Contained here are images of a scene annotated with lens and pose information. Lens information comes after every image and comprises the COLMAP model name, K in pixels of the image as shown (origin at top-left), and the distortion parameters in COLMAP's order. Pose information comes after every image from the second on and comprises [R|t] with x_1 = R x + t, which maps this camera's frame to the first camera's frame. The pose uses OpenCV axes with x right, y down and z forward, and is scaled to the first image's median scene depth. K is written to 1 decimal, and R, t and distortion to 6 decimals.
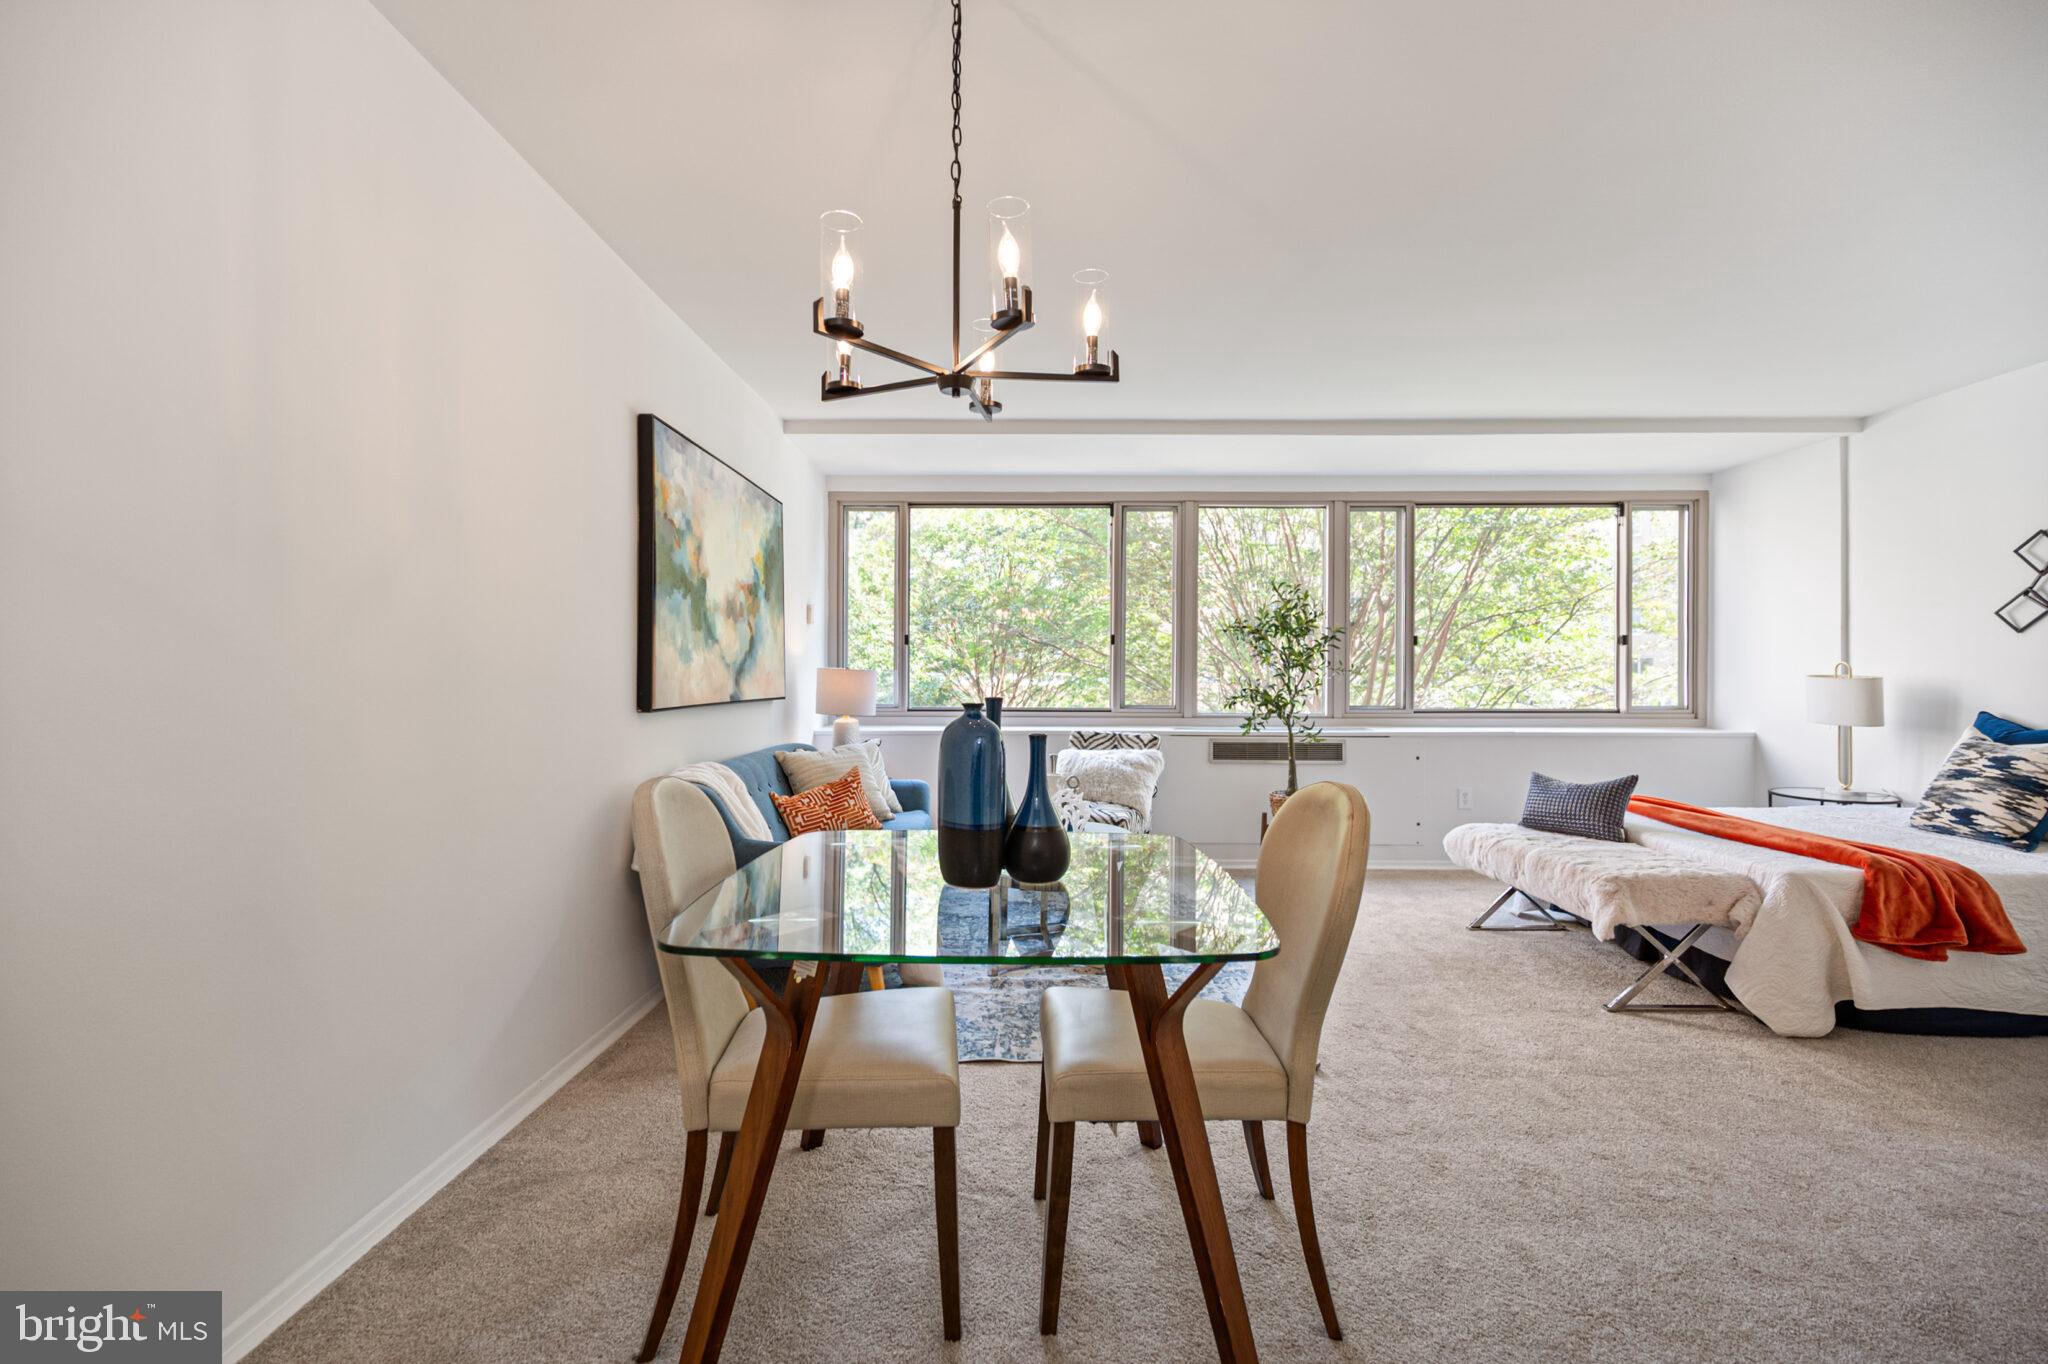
lens RADIAL K [[866.1, 0, 1024.0], [0, 866.1, 682.0], [0, 0, 1]] dist [0.000747, -0.000201]
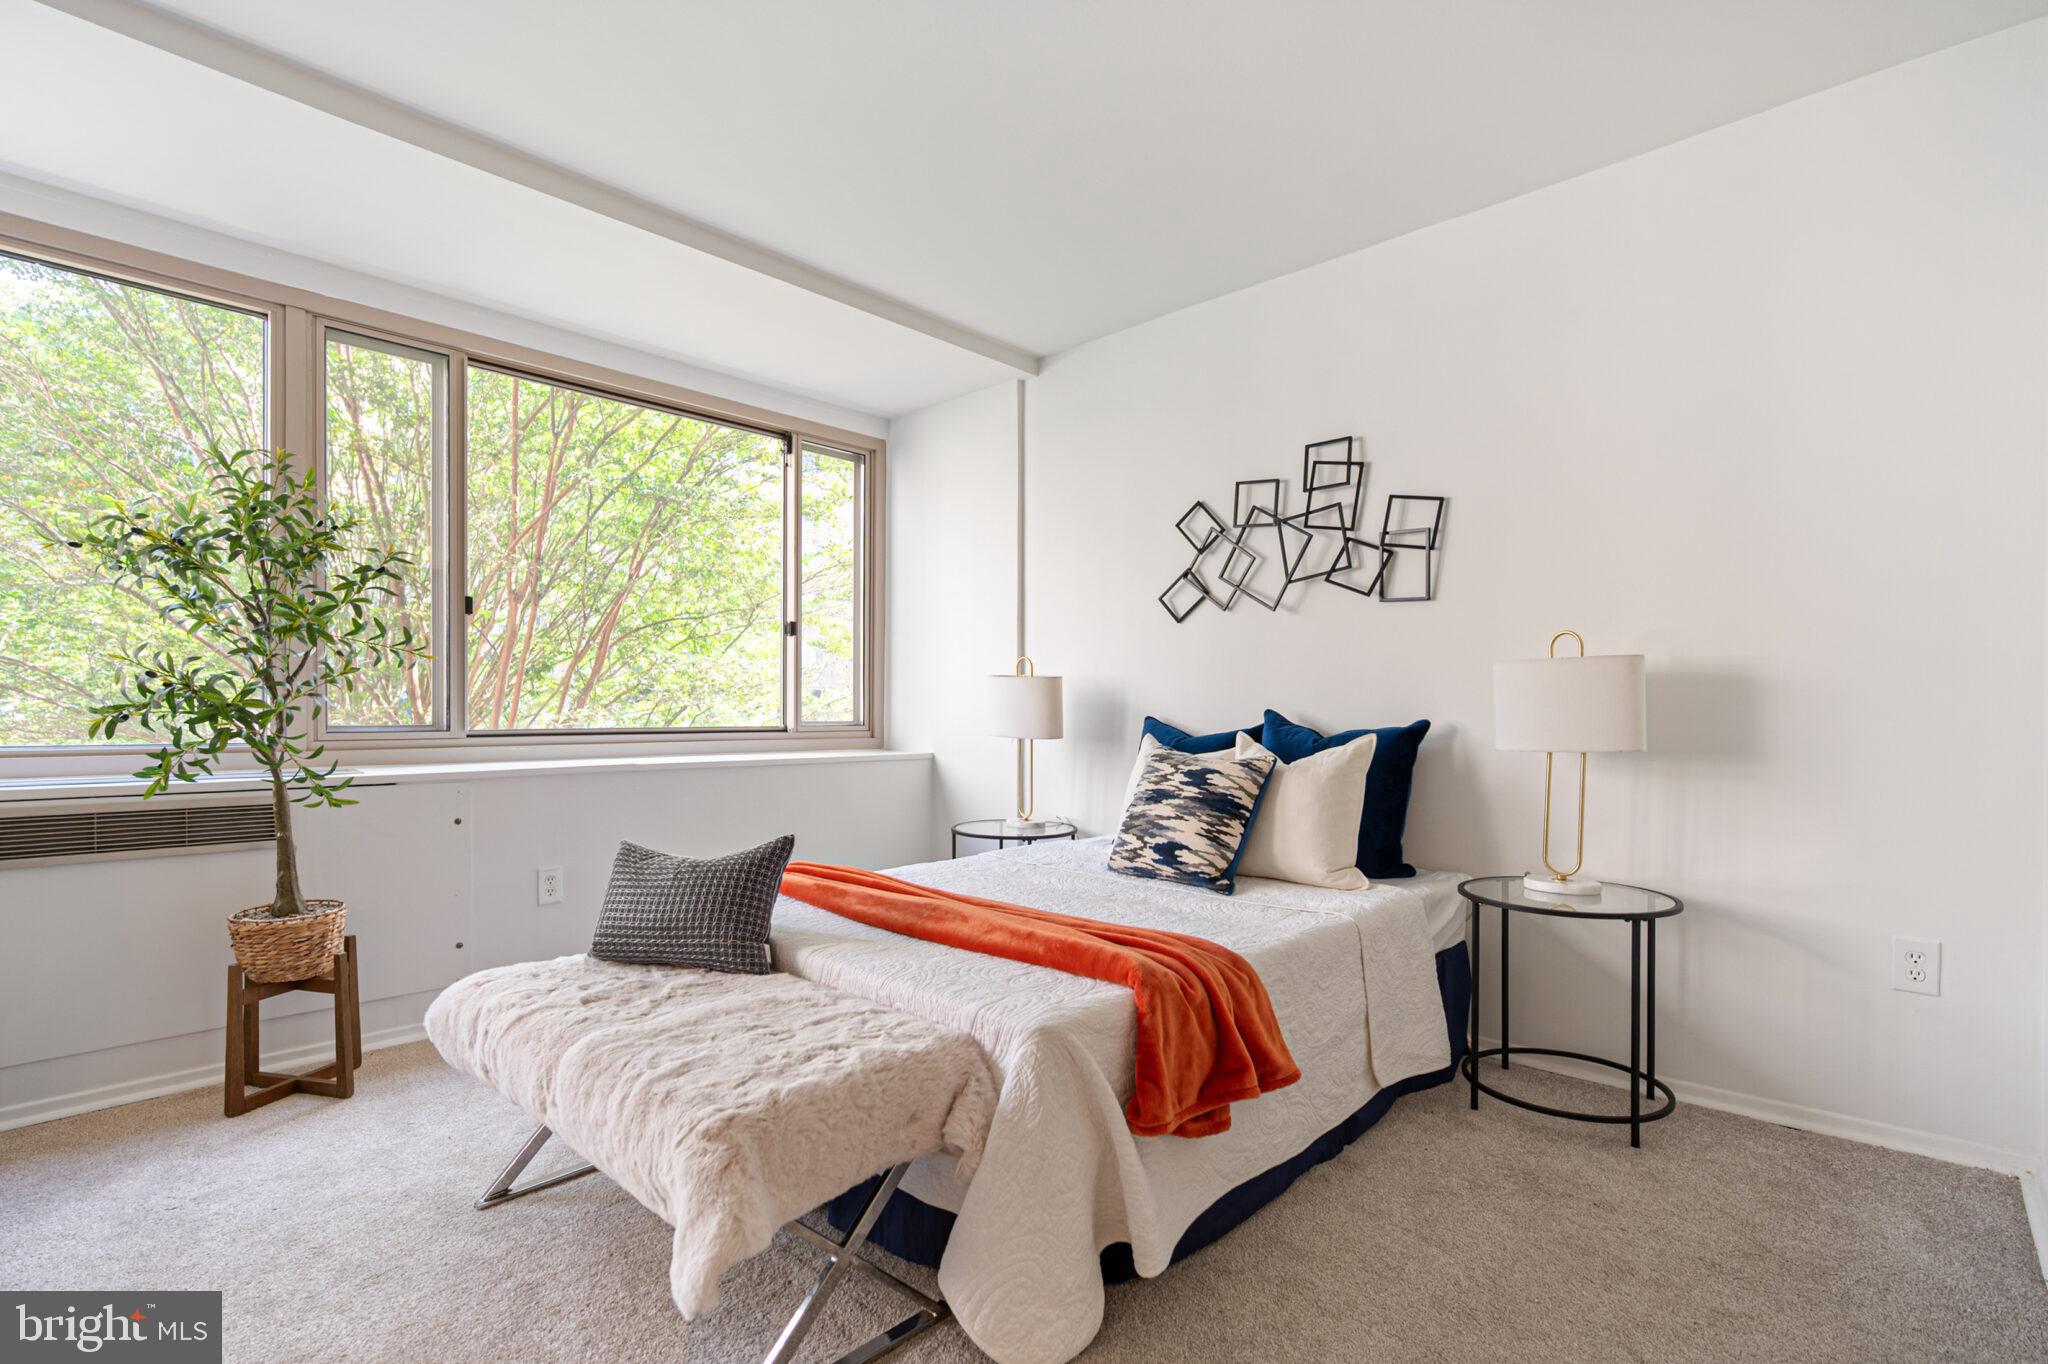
lens RADIAL K [[982.0, 0, 1024.0], [0, 982.0, 682.0], [0, 0, 1]] dist [-0.000044, -0.055474]
pose [[0.682136, 0.020249, 0.730944, 0.311644], [0.004360, 0.999486, -0.031757, 0.028545], [-0.731212, 0.024849, 0.681698, 0.415546]]
